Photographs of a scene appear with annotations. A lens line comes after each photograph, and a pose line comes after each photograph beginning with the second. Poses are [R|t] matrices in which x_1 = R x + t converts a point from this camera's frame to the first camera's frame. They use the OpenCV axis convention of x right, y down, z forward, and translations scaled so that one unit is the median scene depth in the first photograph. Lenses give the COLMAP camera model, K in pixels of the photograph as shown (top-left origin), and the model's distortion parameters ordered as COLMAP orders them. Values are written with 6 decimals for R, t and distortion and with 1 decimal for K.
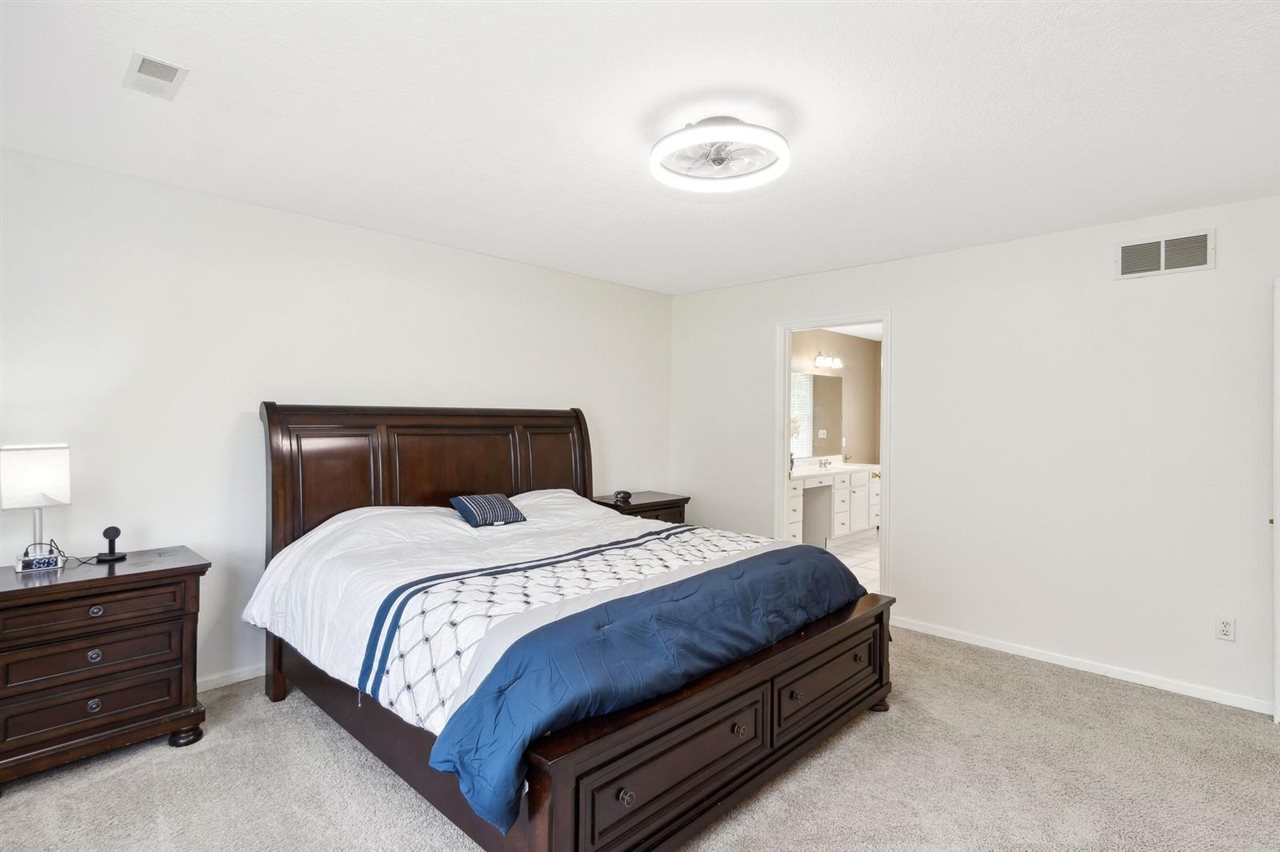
lens RADIAL K [[633.5, 0, 630.7], [0, 633.5, 422.5], [0, 0, 1]] dist [0.000815, 0.000185]
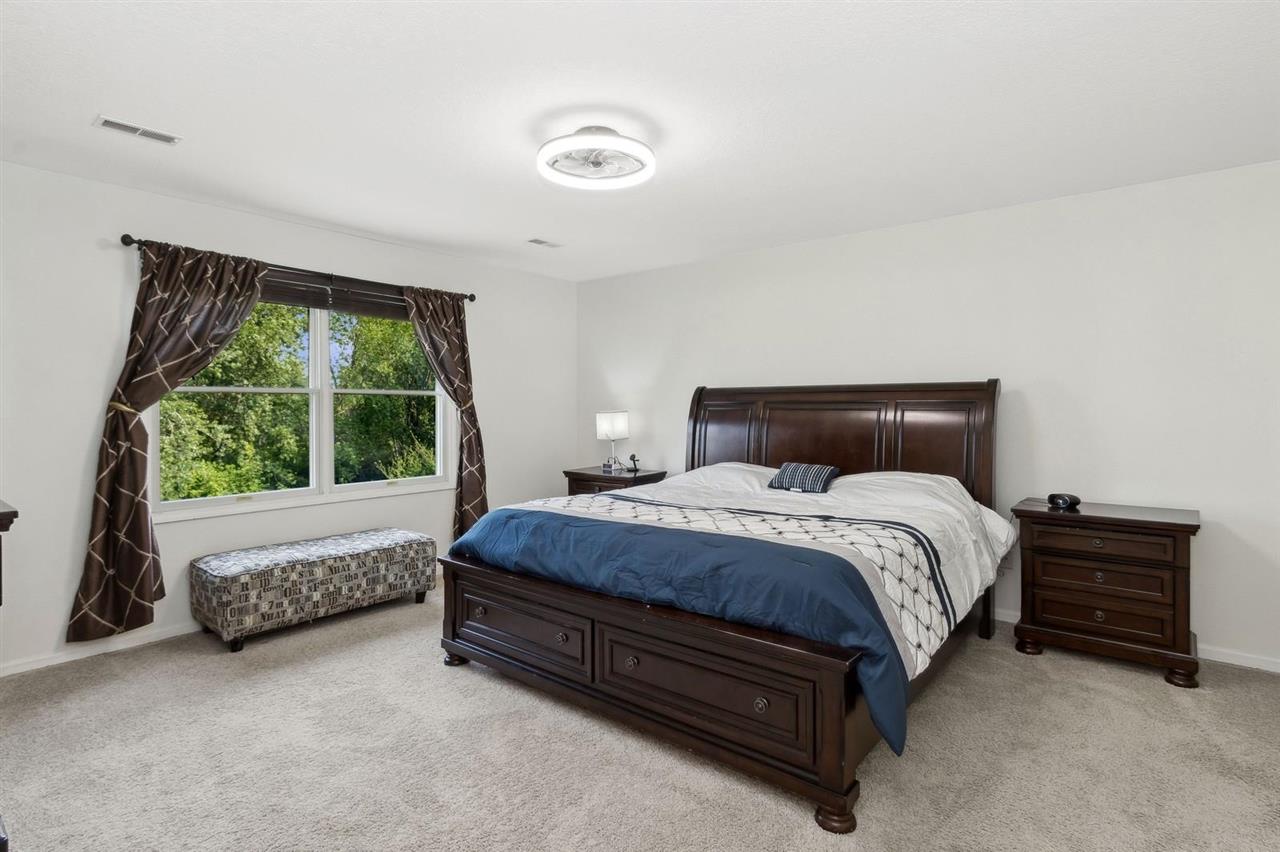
lens RADIAL K [[633.5, 0, 630.7], [0, 633.5, 422.5], [0, 0, 1]] dist [0.000815, 0.000185]
pose [[0.093195, 0.015866, -0.995521, 1.178218], [-0.005564, 0.999866, 0.015414, 0.039245], [0.995632, 0.004102, 0.093270, 0.857314]]
